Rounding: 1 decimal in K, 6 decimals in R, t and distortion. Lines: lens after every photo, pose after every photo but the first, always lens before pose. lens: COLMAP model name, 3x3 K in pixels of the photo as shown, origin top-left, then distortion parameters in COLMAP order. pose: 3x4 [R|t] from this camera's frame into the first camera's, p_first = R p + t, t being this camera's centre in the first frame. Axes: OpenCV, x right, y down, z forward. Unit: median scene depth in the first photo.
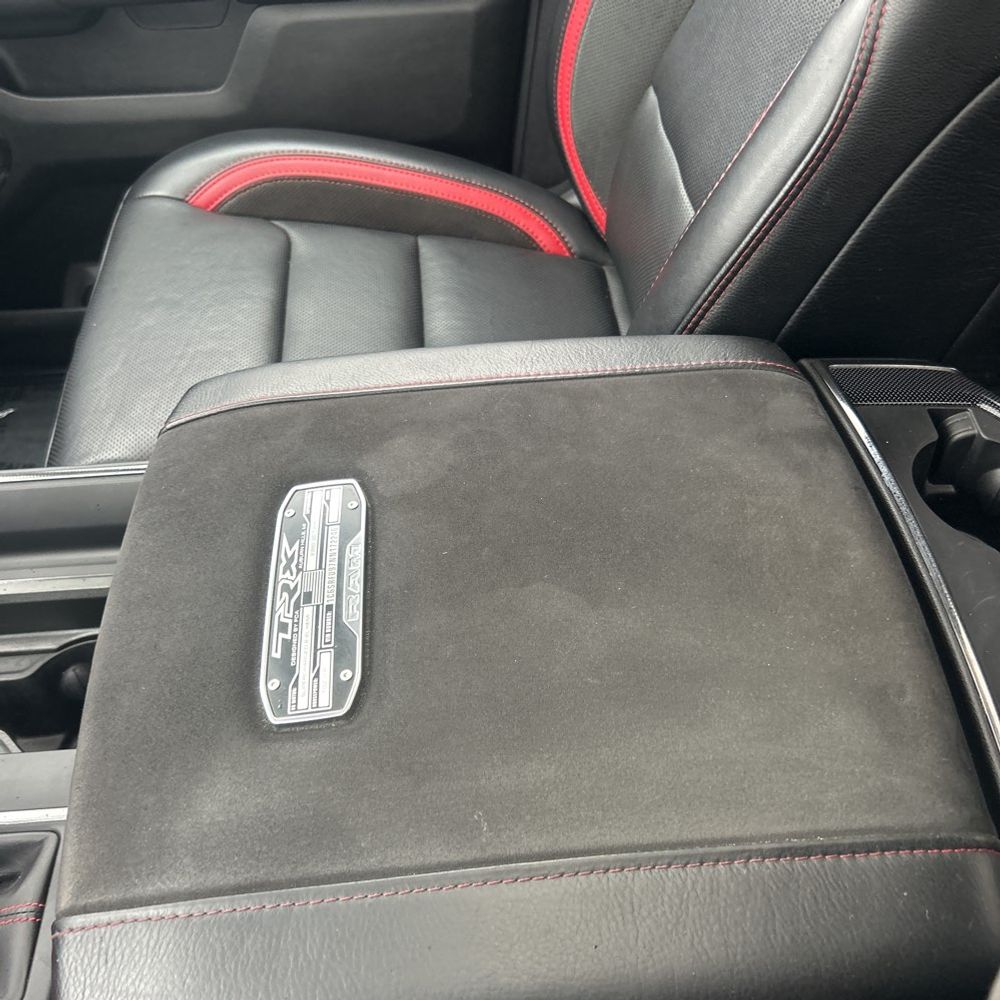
lens RADIAL K [[1018.0, 0, 503.9], [0, 1018.0, 510.5], [0, 0, 1]] dist [0.051604, -0.029148]
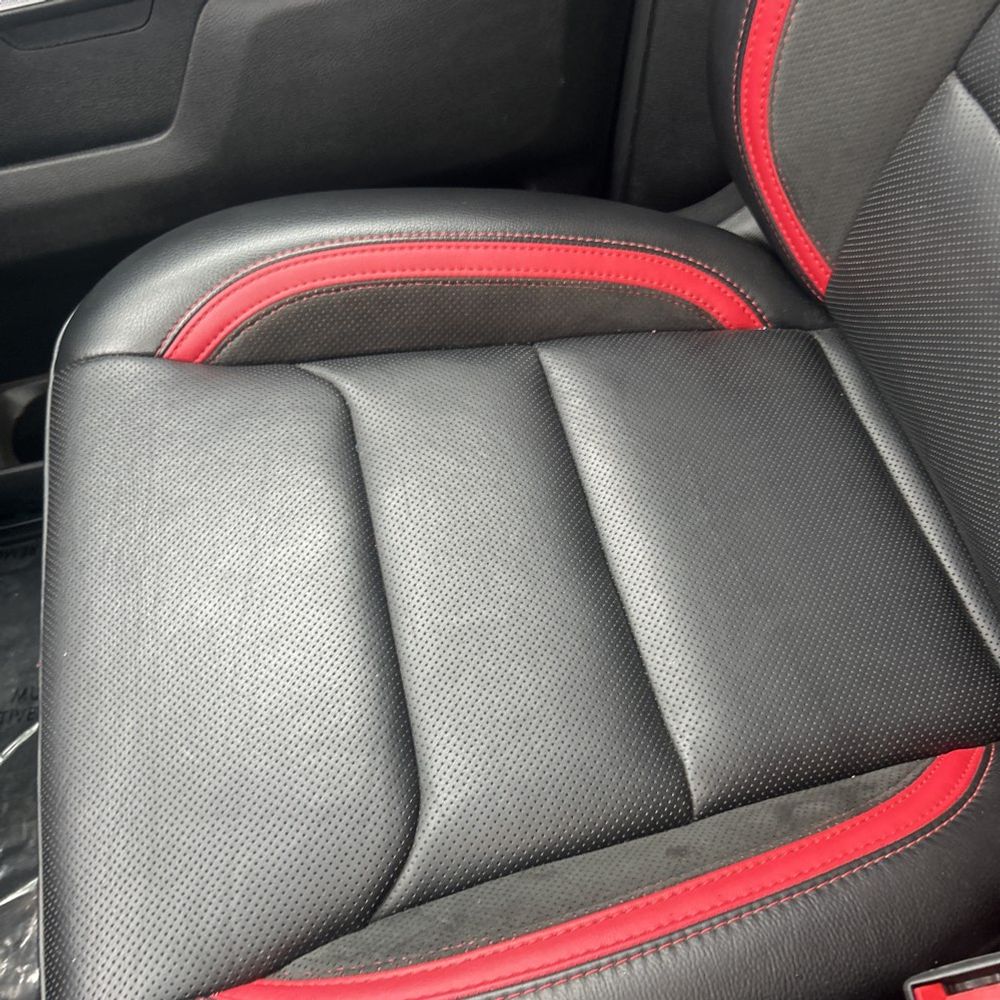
lens RADIAL K [[1018.0, 0, 503.9], [0, 1018.0, 510.5], [0, 0, 1]] dist [0.051604, -0.029148]
pose [[0.987374, -0.156083, 0.027020, -0.137778], [0.150314, 0.977028, 0.151070, -0.270680], [-0.049979, -0.145101, 0.988154, 0.373316]]
